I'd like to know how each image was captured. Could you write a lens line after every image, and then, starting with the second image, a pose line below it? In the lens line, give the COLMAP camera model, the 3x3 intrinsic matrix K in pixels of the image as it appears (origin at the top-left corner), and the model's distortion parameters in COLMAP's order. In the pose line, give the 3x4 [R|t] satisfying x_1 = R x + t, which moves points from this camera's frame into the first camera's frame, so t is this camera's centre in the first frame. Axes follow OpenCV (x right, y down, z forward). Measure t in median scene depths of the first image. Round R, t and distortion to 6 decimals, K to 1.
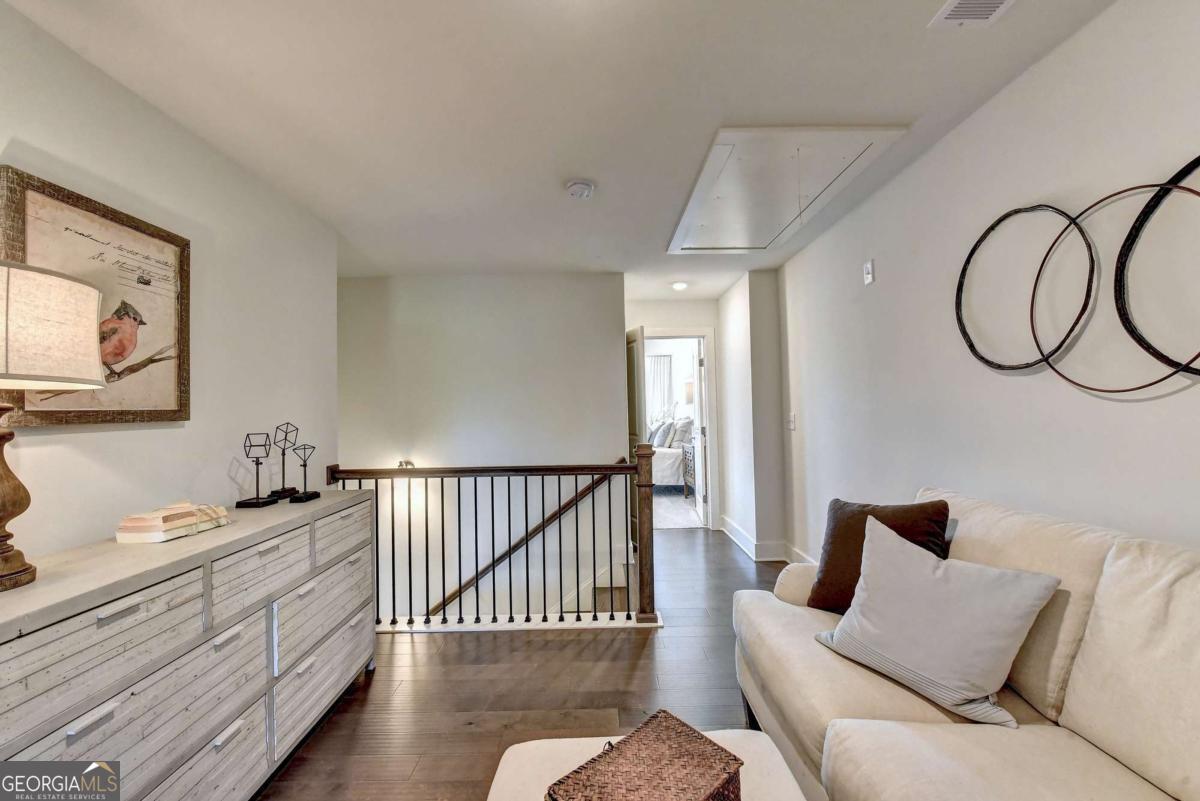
lens RADIAL K [[479.6, 0, 600.0], [0, 479.6, 400.5], [0, 0, 1]] dist [-0.012743, -0.000146]
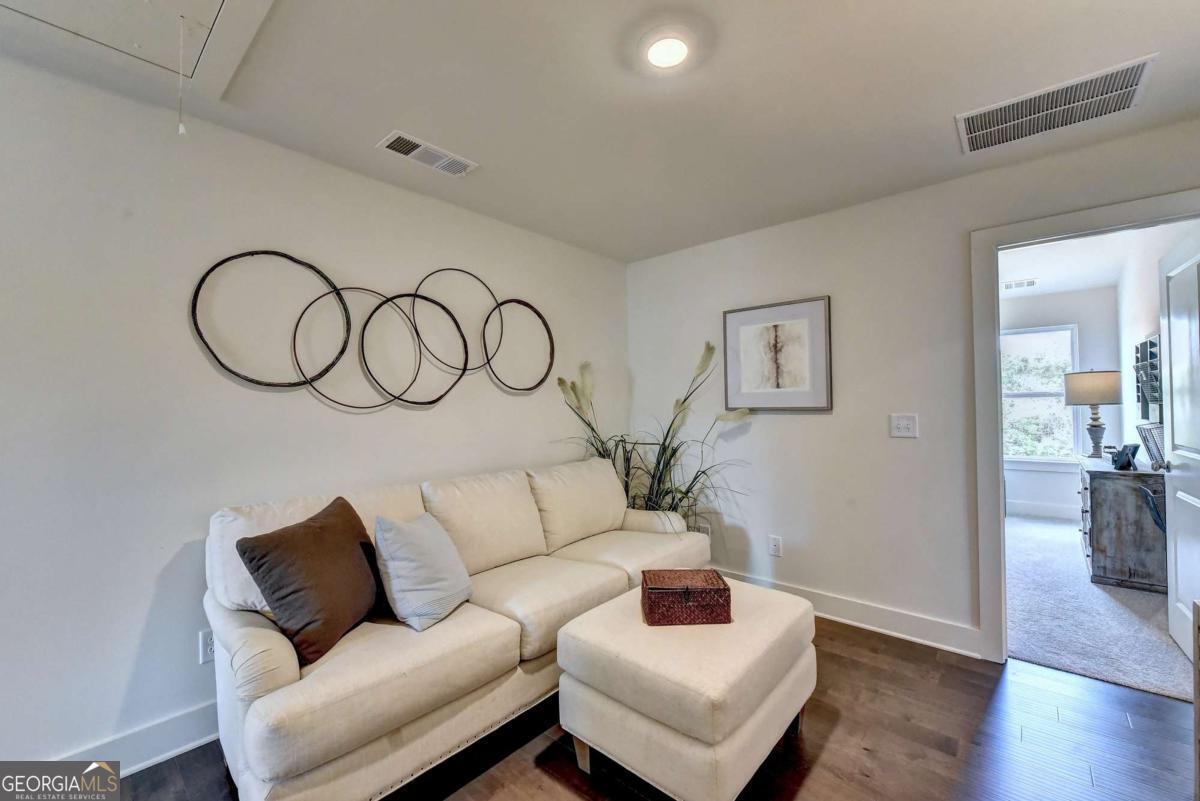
lens RADIAL K [[472.5, 0, 602.6], [0, 472.5, 400.3], [0, 0, 1]] dist [-0.009242, -0.000393]
pose [[-0.765888, 0.037228, 0.641895, -0.330012], [0.012815, 0.999008, -0.042649, 0.019218], [-0.642846, -0.024438, -0.765605, 0.936212]]
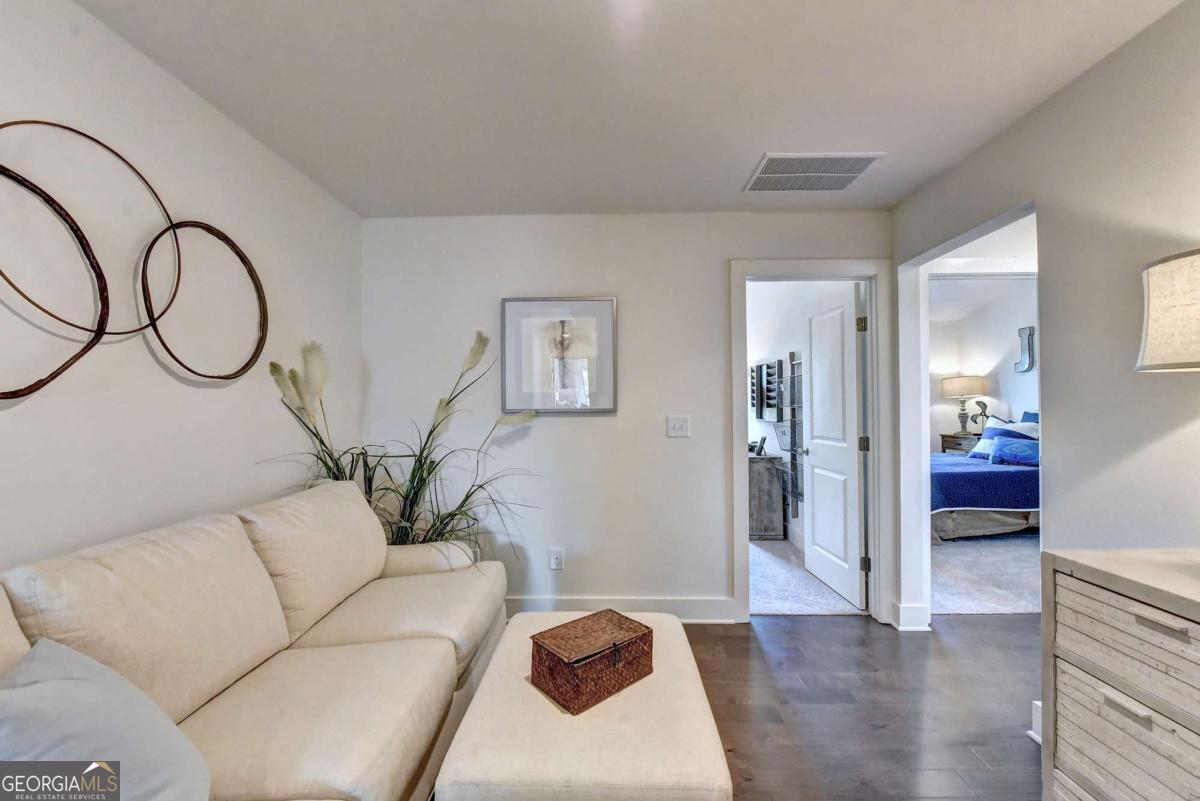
lens RADIAL K [[479.6, 0, 600.0], [0, 479.6, 400.5], [0, 0, 1]] dist [-0.012743, -0.000146]
pose [[-0.999675, 0.025279, 0.003205, 0.013672], [0.025150, 0.999062, -0.035260, 0.013469], [-0.004093, -0.035168, -0.999373, 0.865109]]
